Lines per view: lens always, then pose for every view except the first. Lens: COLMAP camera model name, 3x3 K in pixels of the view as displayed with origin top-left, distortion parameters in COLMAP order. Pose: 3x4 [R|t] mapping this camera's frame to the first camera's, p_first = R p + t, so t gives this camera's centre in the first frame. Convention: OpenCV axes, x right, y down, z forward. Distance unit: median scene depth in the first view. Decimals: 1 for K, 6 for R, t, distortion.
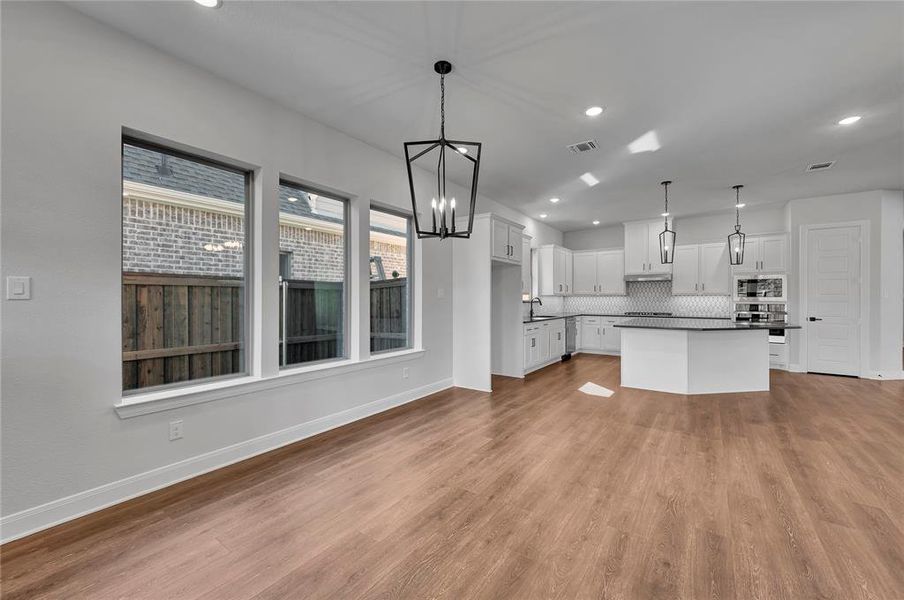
lens RADIAL K [[355.3, 0, 454.6], [0, 355.3, 300.8], [0, 0, 1]] dist [-0.001731, -0.000387]
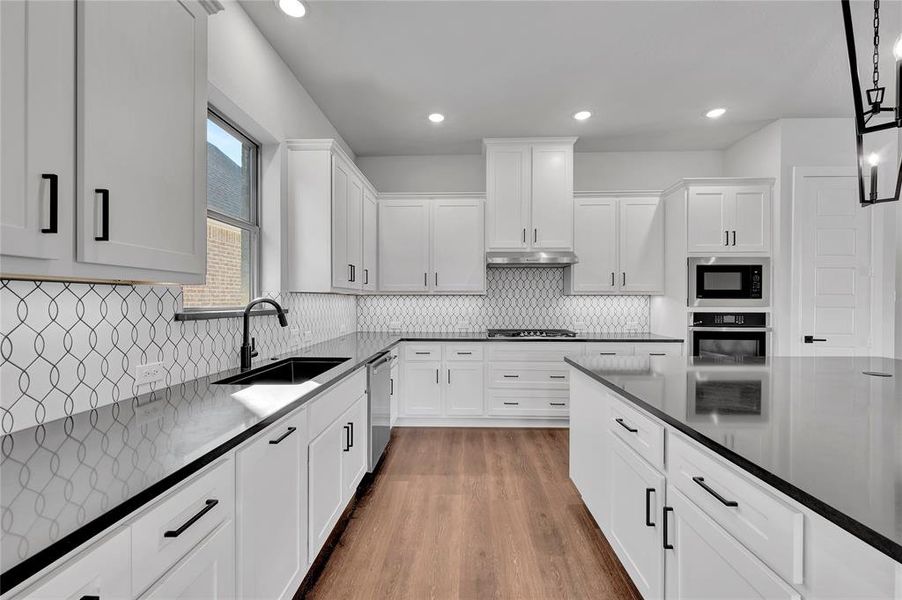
lens RADIAL K [[354.5, 0, 454.4], [0, 354.5, 301.2], [0, 0, 1]] dist [-0.001731, -0.000387]
pose [[0.833815, -0.000151, 0.552044, 0.383158], [0.002109, 0.999994, -0.002913, -0.010818], [-0.552040, 0.003594, 0.833810, 1.317148]]
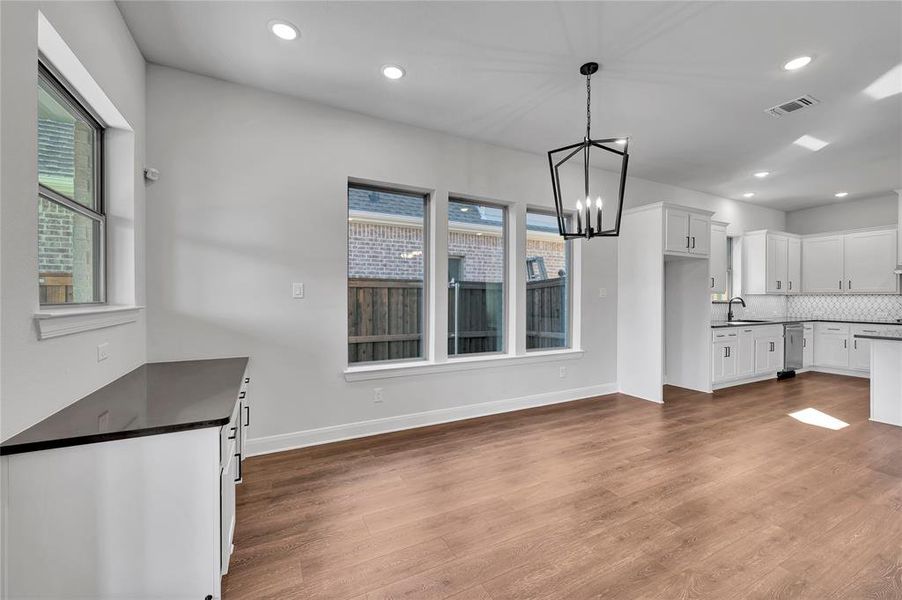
lens RADIAL K [[354.5, 0, 447.5], [0, 354.5, 305.1], [0, 0, 1]] dist [-0.001731, -0.000387]
pose [[0.885538, 0.012016, -0.464412, 0.038486], [-0.005686, 0.999871, 0.015027, 0.000462], [0.464533, -0.010666, 0.885492, -0.037332]]
